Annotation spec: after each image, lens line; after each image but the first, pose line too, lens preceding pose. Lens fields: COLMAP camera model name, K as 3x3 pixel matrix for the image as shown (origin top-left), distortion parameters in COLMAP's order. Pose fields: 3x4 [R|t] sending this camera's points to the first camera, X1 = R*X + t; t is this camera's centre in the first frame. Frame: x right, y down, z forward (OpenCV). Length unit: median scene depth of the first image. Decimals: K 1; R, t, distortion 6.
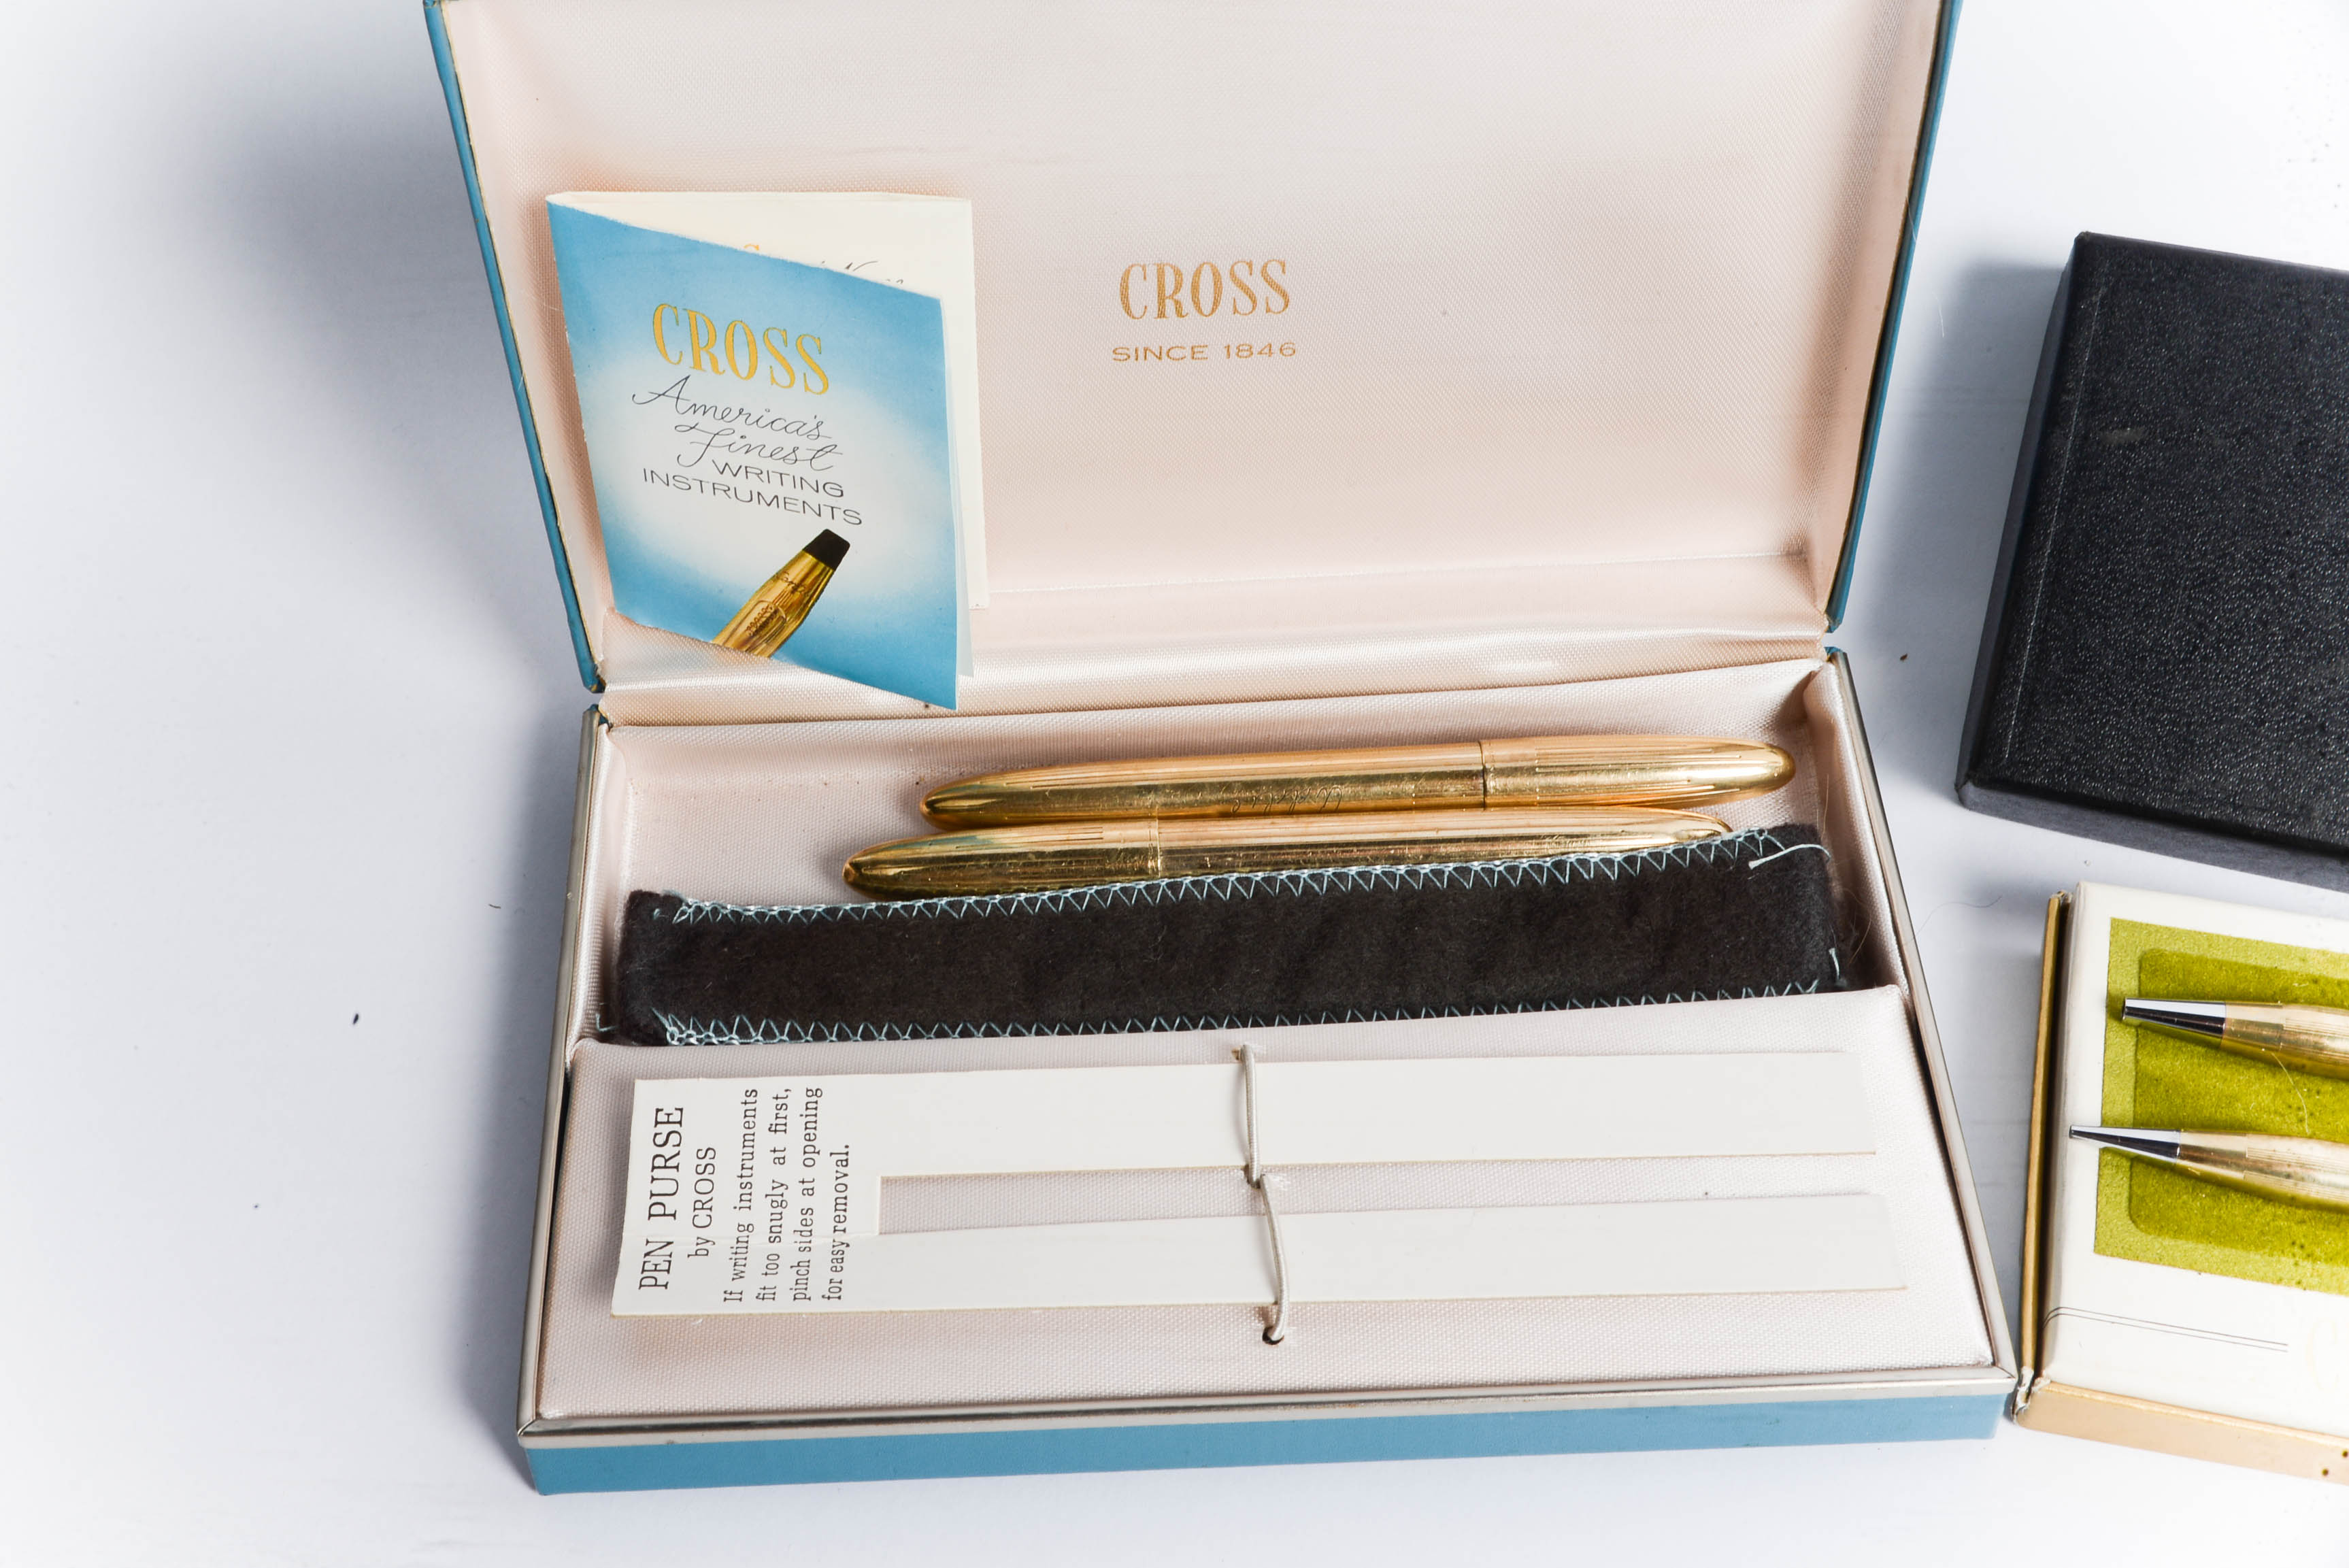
lens RADIAL K [[3131.6, 0, 1174.5], [0, 3131.6, 784.0], [0, 0, 1]] dist [-0.011501, 0.138756]
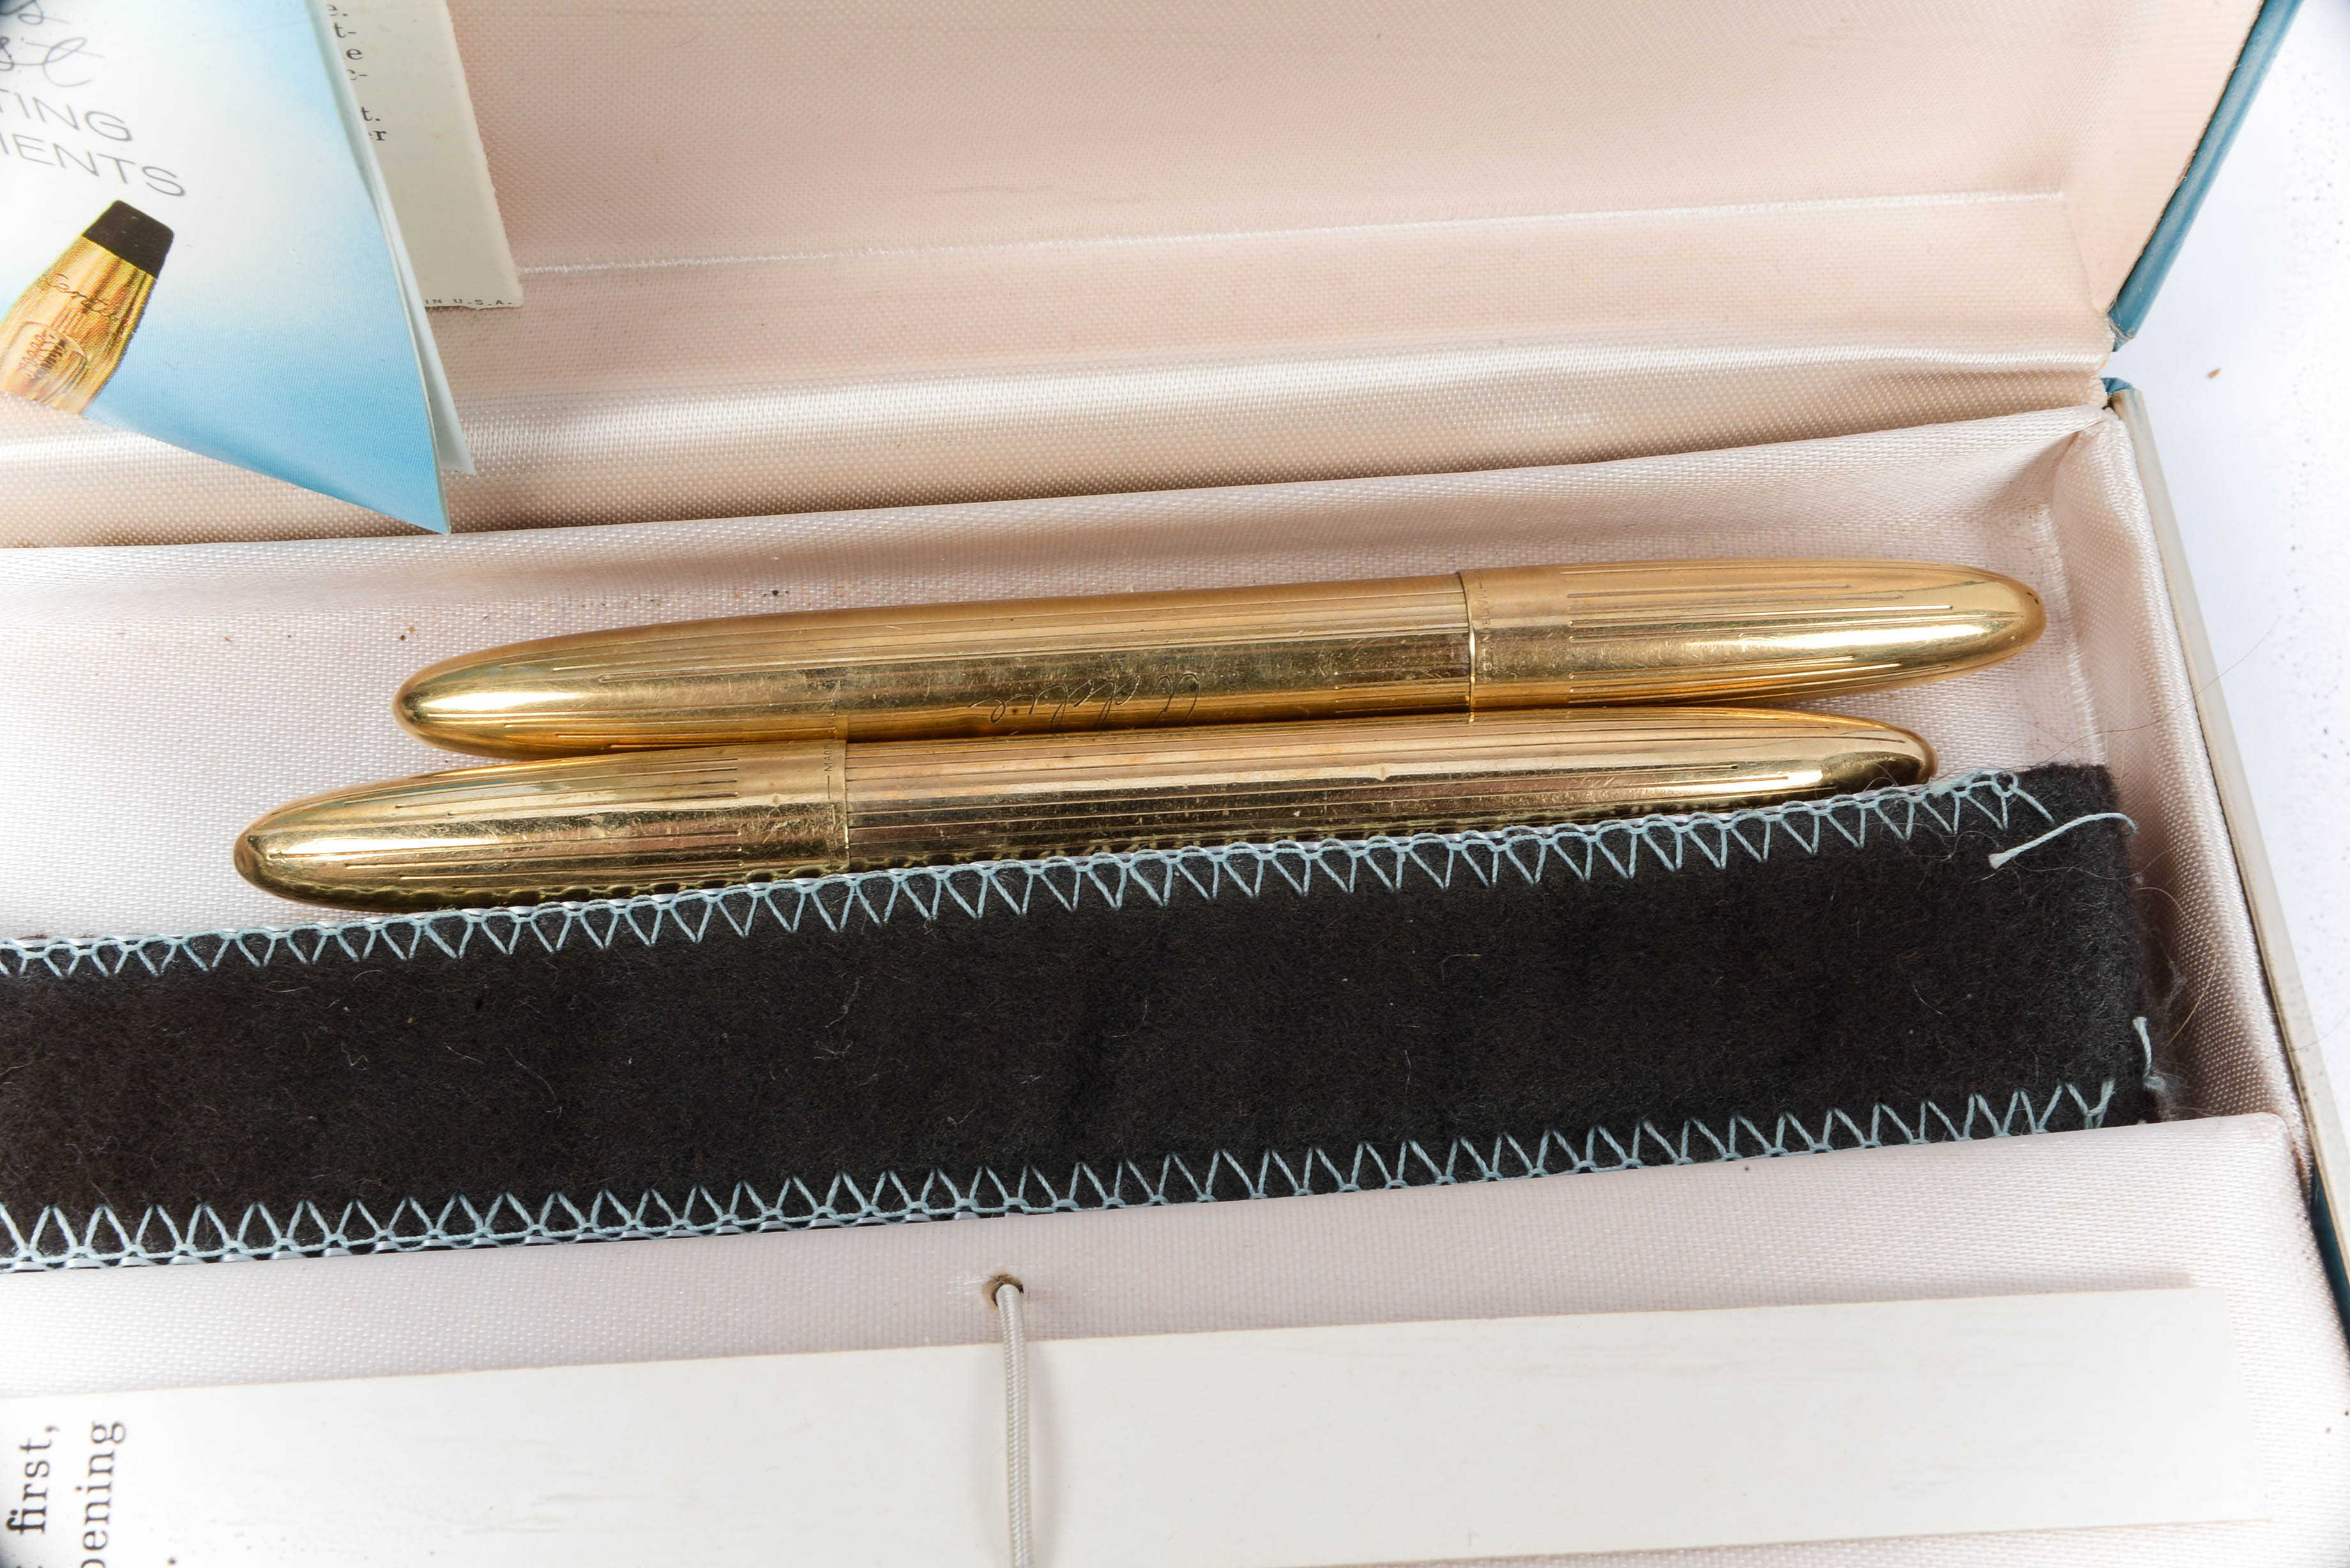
lens RADIAL K [[3132.6, 0, 1175.0], [0, 3132.6, 784.0], [0, 0, 1]] dist [-0.011501, 0.138756]
pose [[0.998508, -0.008175, 0.053984, 0.021379], [-0.003177, 0.978354, 0.206914, -0.091127], [-0.054507, -0.206776, 0.976869, 0.496754]]
